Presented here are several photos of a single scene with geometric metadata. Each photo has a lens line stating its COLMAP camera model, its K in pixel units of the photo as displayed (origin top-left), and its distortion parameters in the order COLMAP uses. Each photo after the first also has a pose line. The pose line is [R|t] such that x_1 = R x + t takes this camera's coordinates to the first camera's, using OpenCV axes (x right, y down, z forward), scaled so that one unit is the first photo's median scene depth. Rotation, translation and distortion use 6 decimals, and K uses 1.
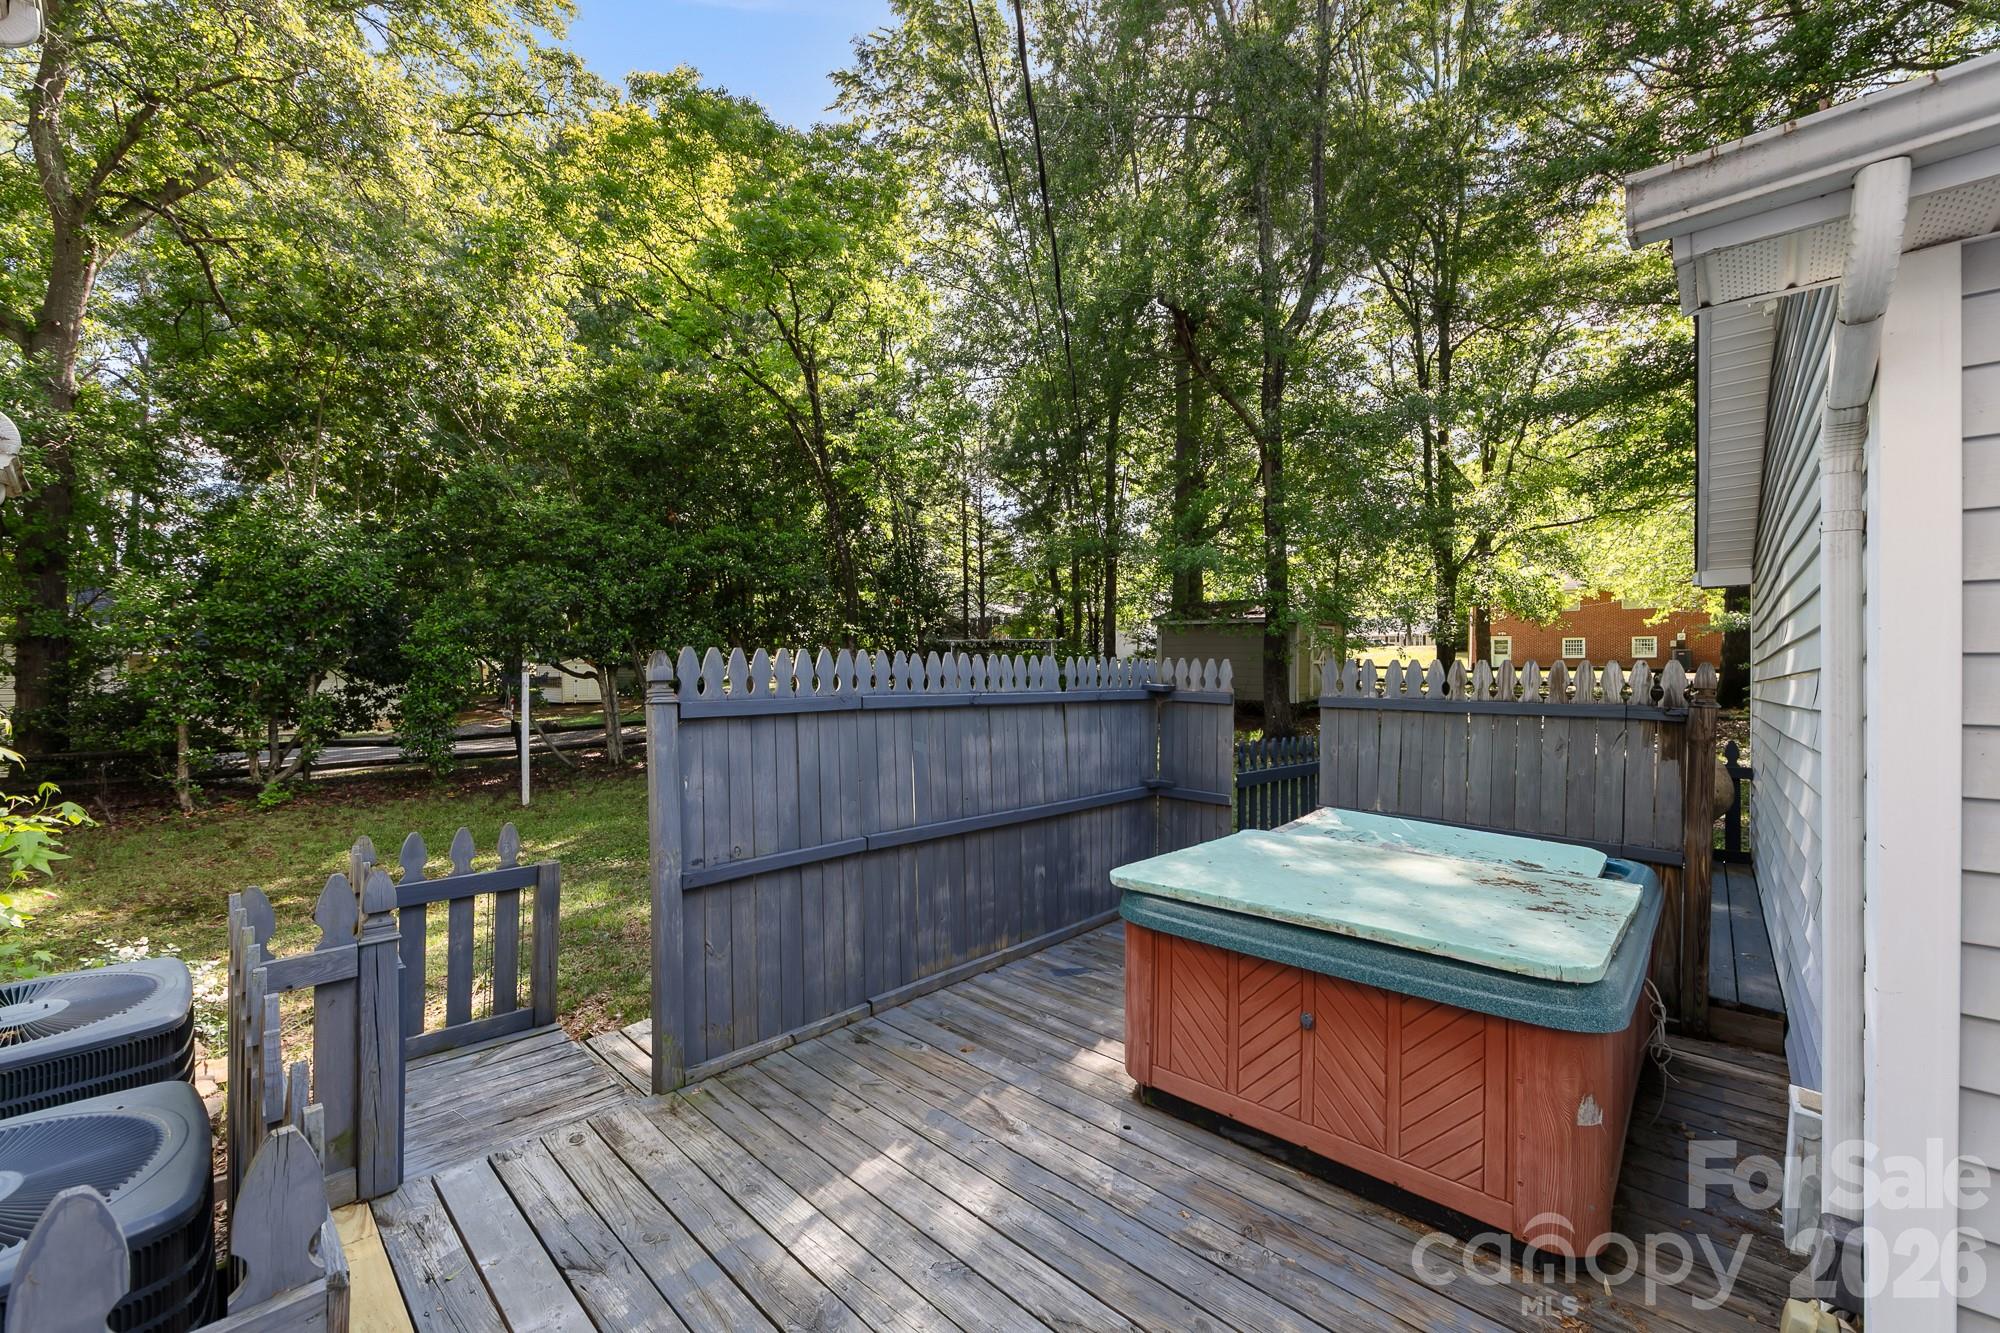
lens RADIAL K [[798.0, 0, 990.3], [0, 798.0, 676.4], [0, 0, 1]] dist [0.001796, -0.000004]
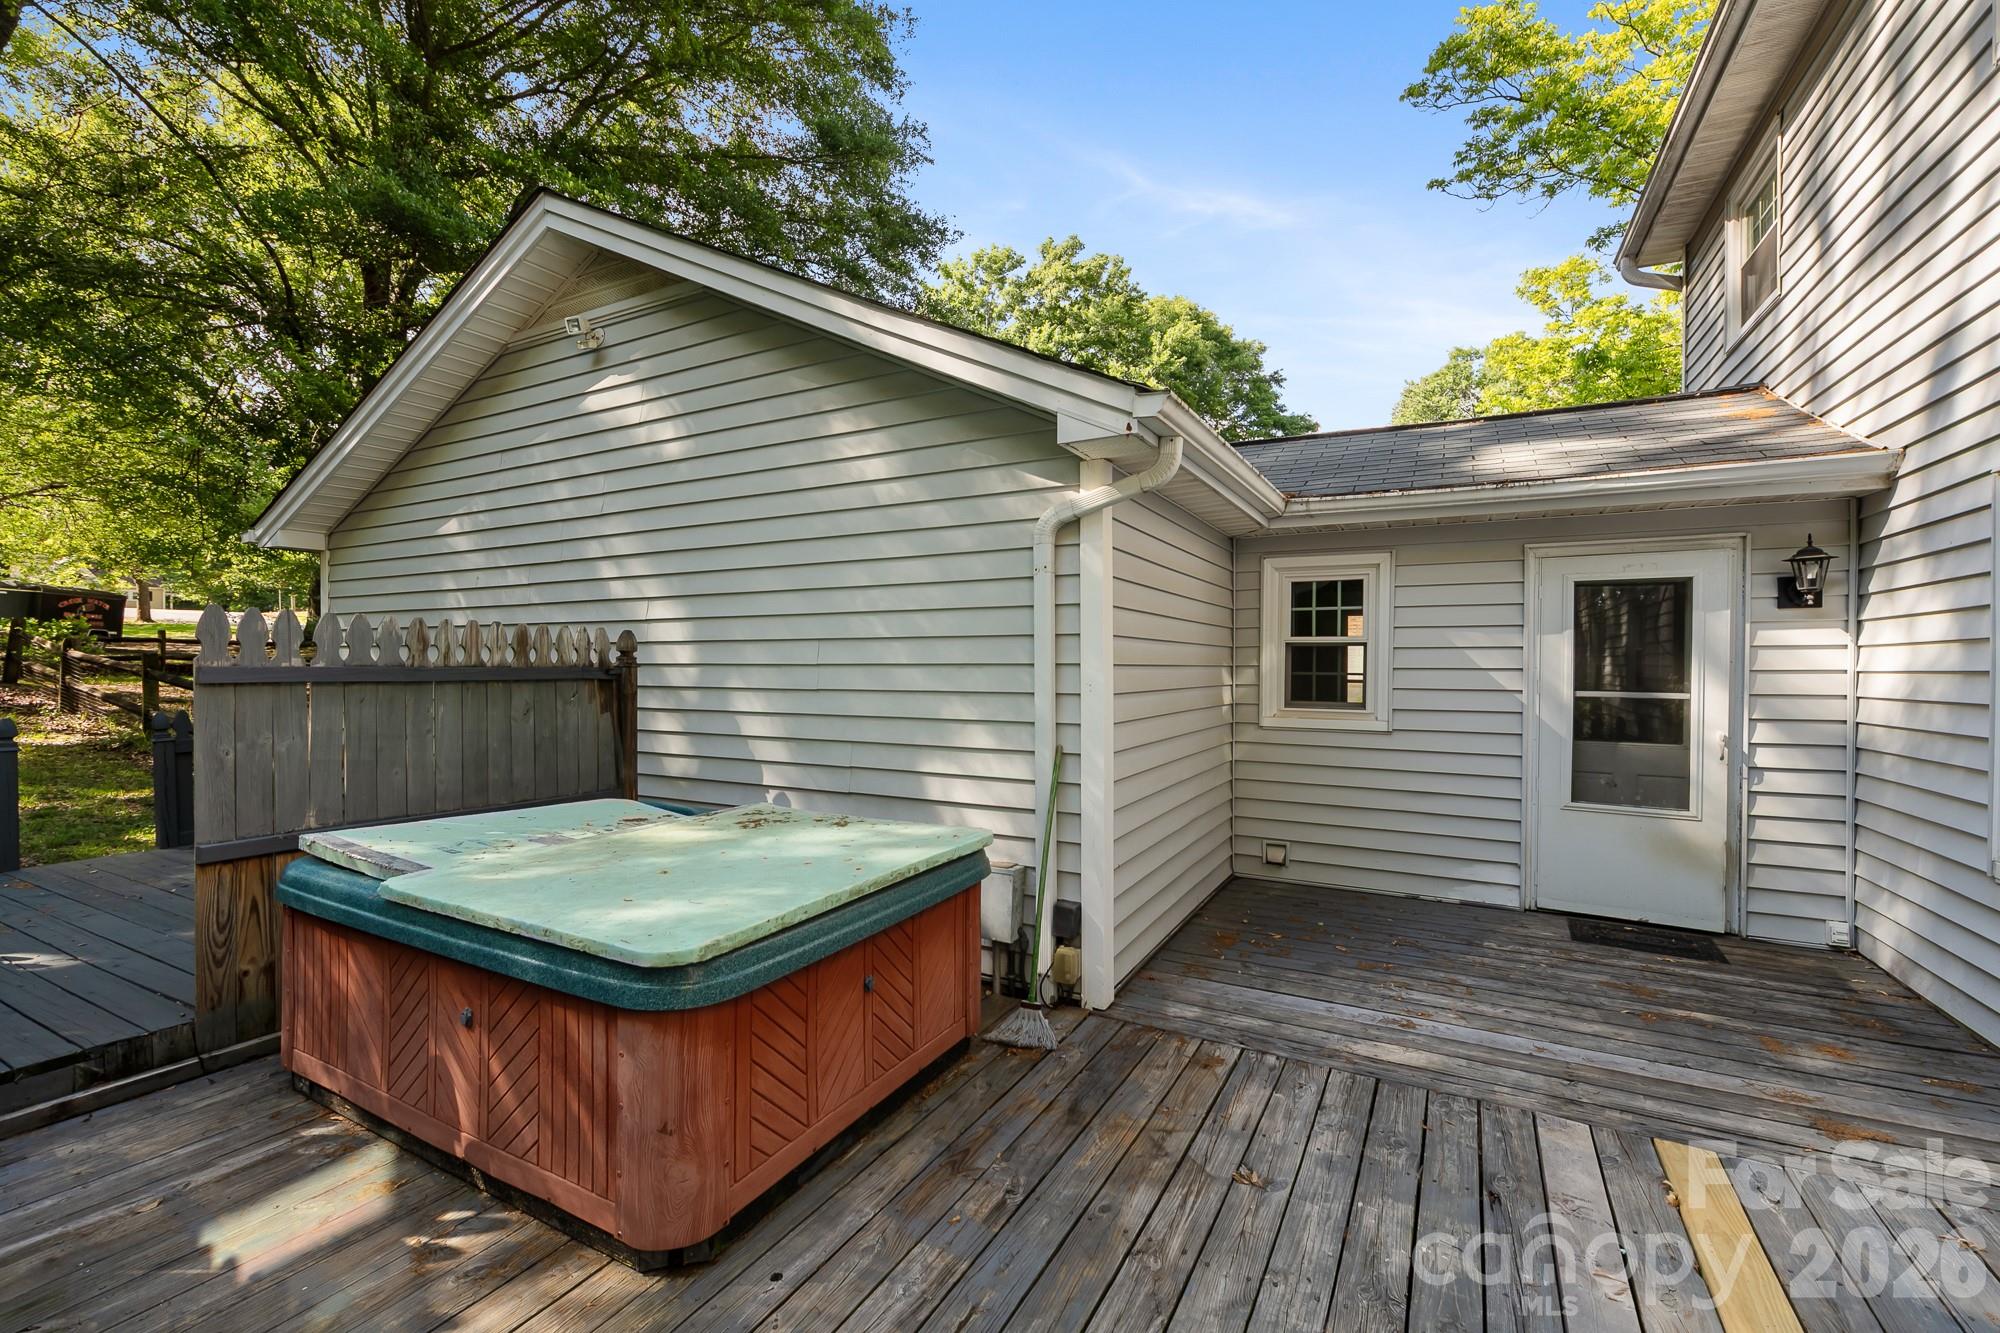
lens RADIAL K [[798.0, 0, 990.3], [0, 798.0, 676.4], [0, 0, 1]] dist [0.001796, -0.000004]
pose [[-0.230089, -0.027520, 0.972780, -0.558150], [-0.006561, 0.999621, 0.026728, 0.024965], [-0.973147, -0.000232, -0.230183, 1.029706]]
